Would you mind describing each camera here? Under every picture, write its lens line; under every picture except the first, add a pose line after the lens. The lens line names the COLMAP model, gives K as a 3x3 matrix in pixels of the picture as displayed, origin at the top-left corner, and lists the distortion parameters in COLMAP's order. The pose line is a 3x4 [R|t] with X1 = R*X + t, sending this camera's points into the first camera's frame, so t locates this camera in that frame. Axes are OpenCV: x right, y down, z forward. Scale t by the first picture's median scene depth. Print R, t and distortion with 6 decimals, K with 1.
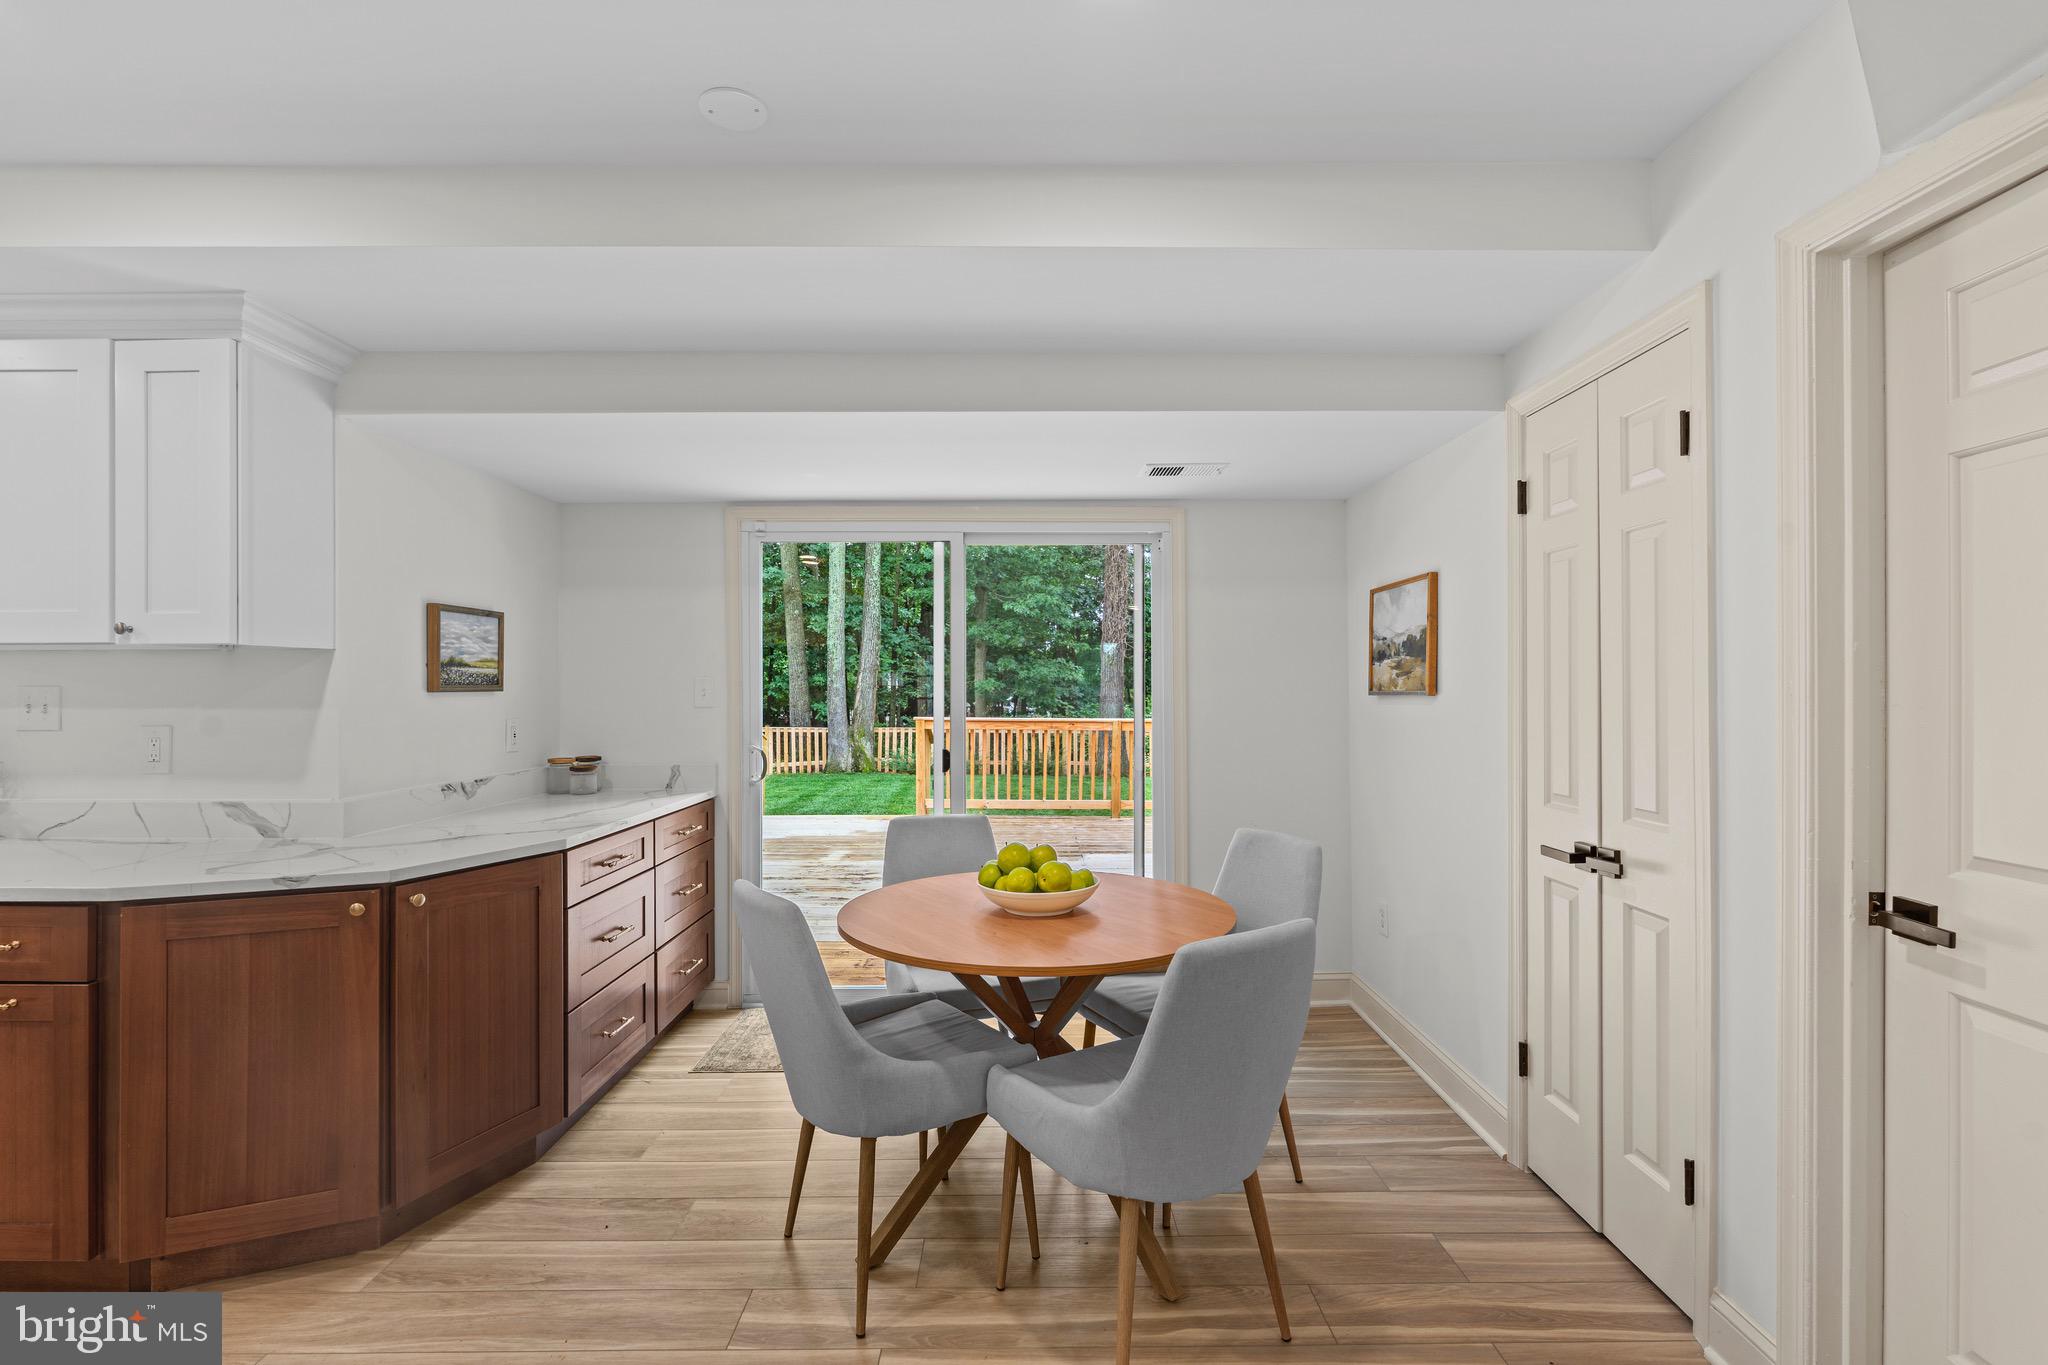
lens RADIAL K [[907.3, 0, 1023.8], [0, 907.3, 686.4], [0, 0, 1]] dist [-0.003320, -0.000246]
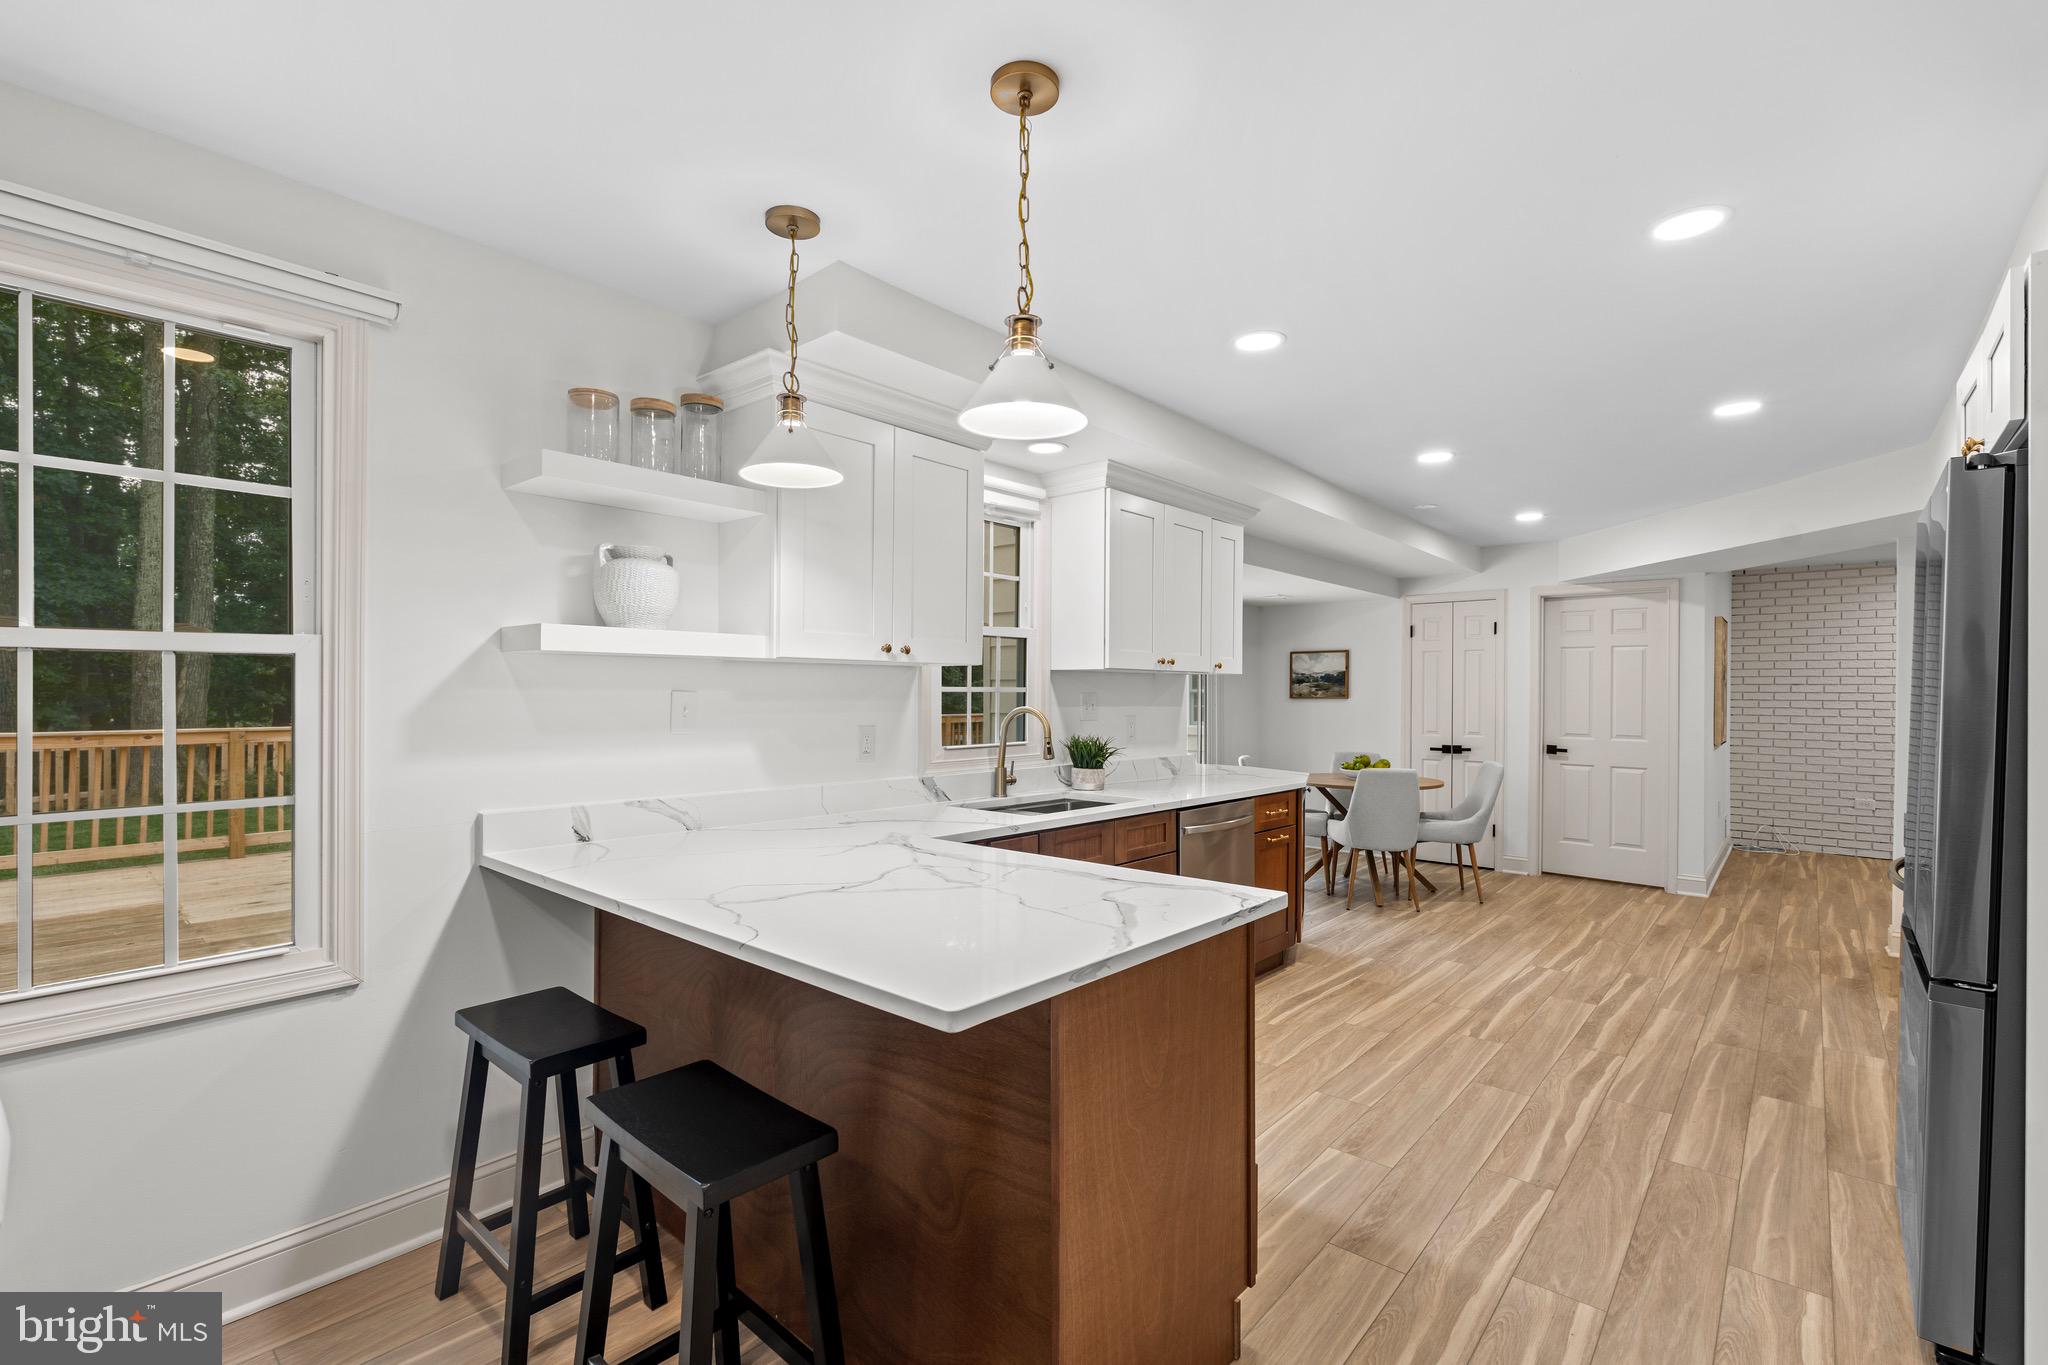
lens RADIAL K [[907.3, 0, 1024.6], [0, 907.3, 690.5], [0, 0, 1]] dist [-0.003320, -0.000246]
pose [[0.660323, 0.006975, 0.750949, -2.454944], [-0.010620, 0.999944, 0.000050, -0.004097], [-0.750906, -0.008008, 0.660360, -0.001233]]
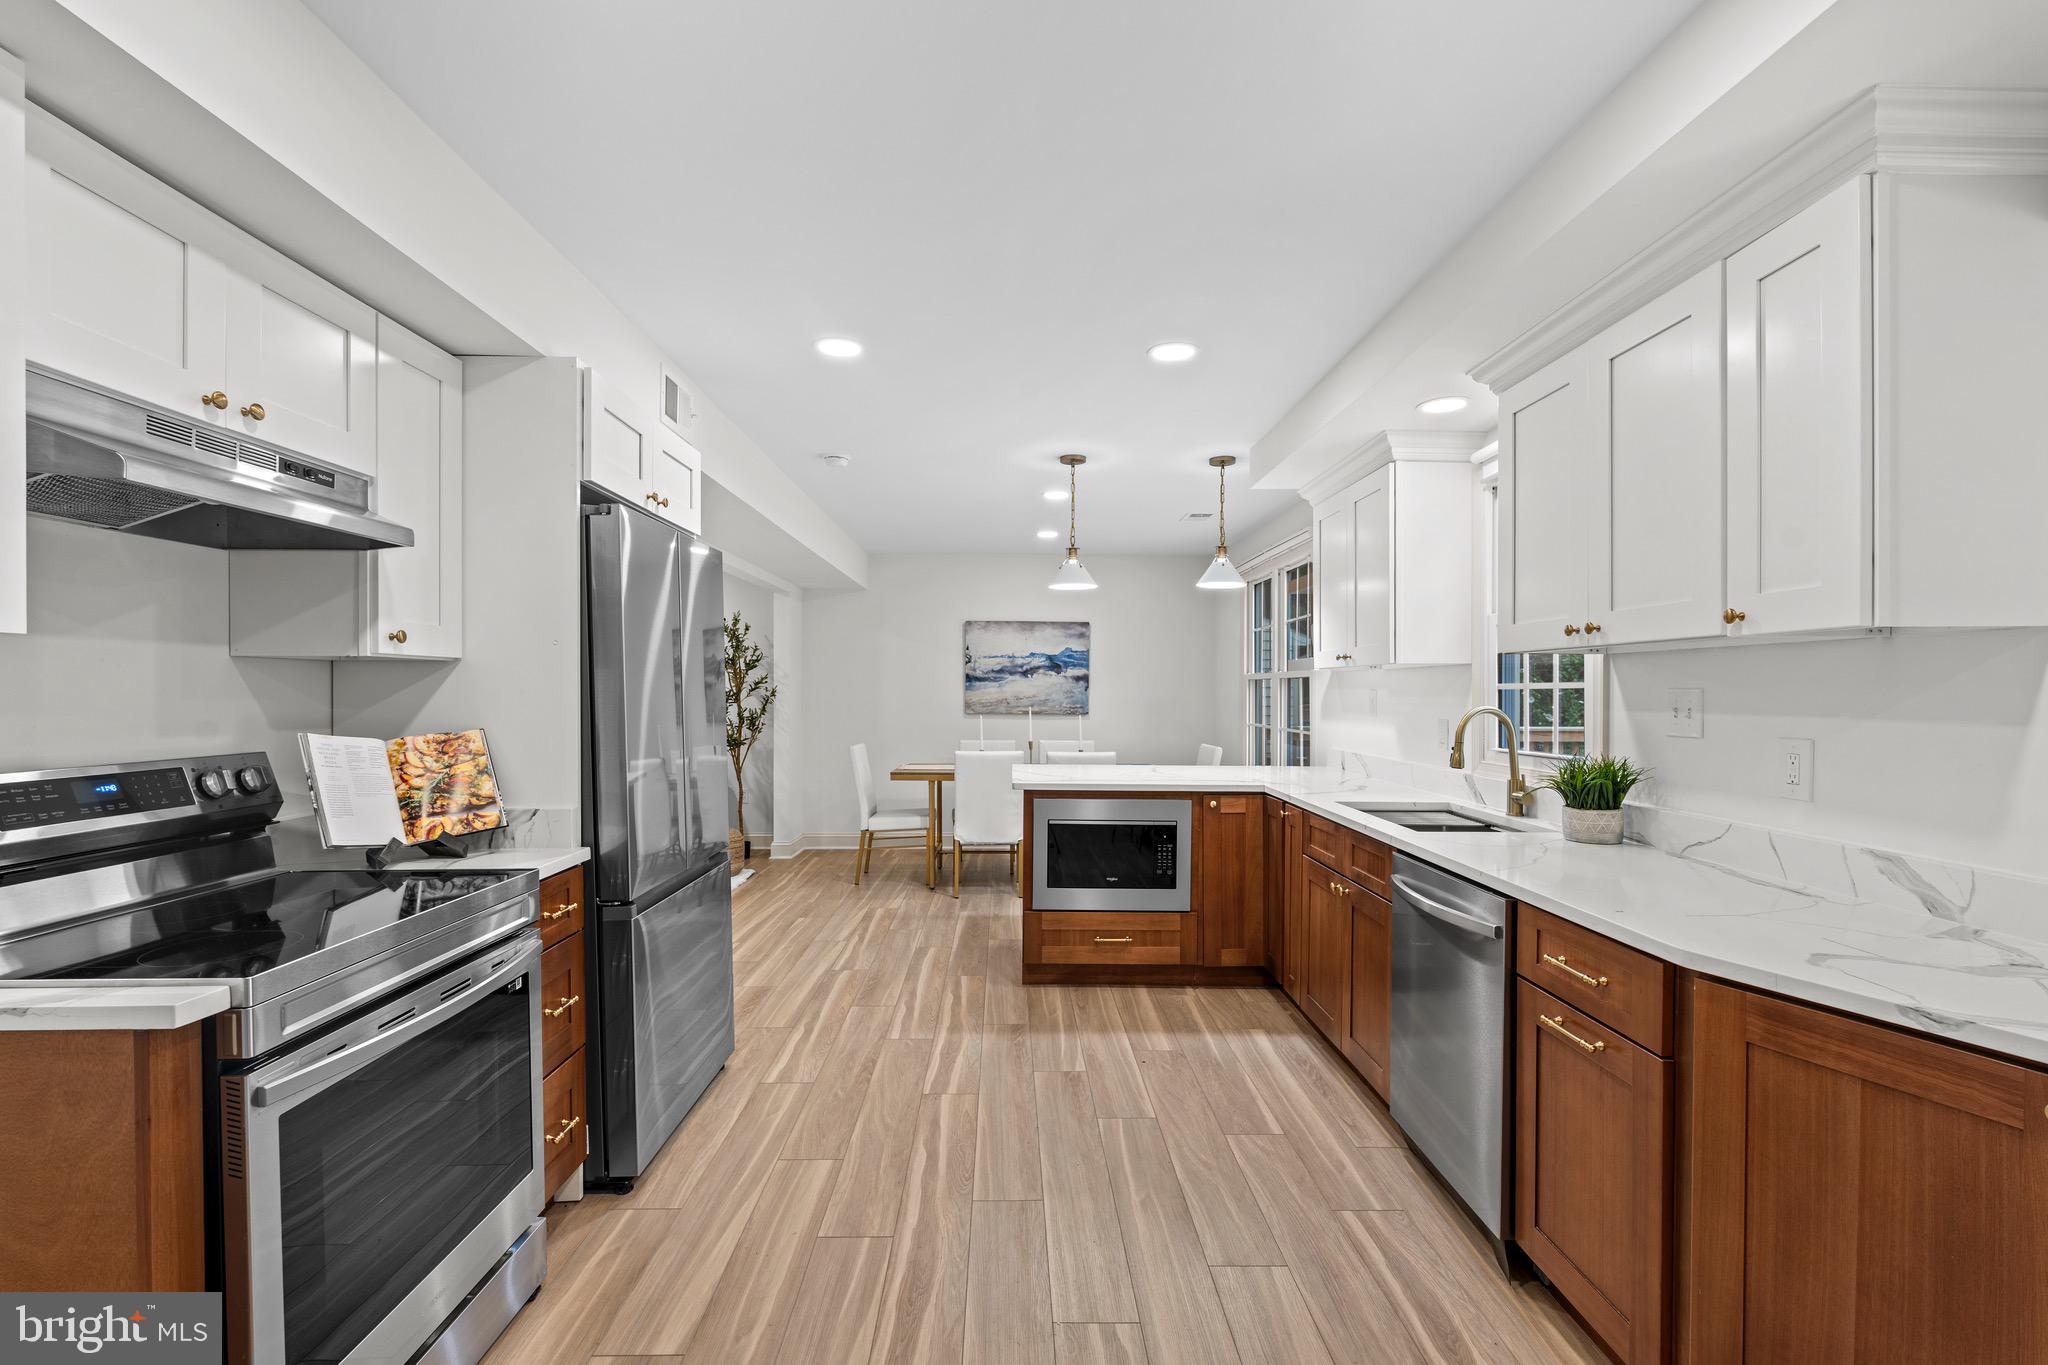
lens RADIAL K [[907.3, 0, 1023.7], [0, 907.3, 696.5], [0, 0, 1]] dist [-0.003320, -0.000246]
pose [[0.015080, 0.007365, -0.999859, -0.184484], [0.003441, 0.999967, 0.007418, -0.001128], [0.999880, -0.003552, 0.015054, 0.321296]]
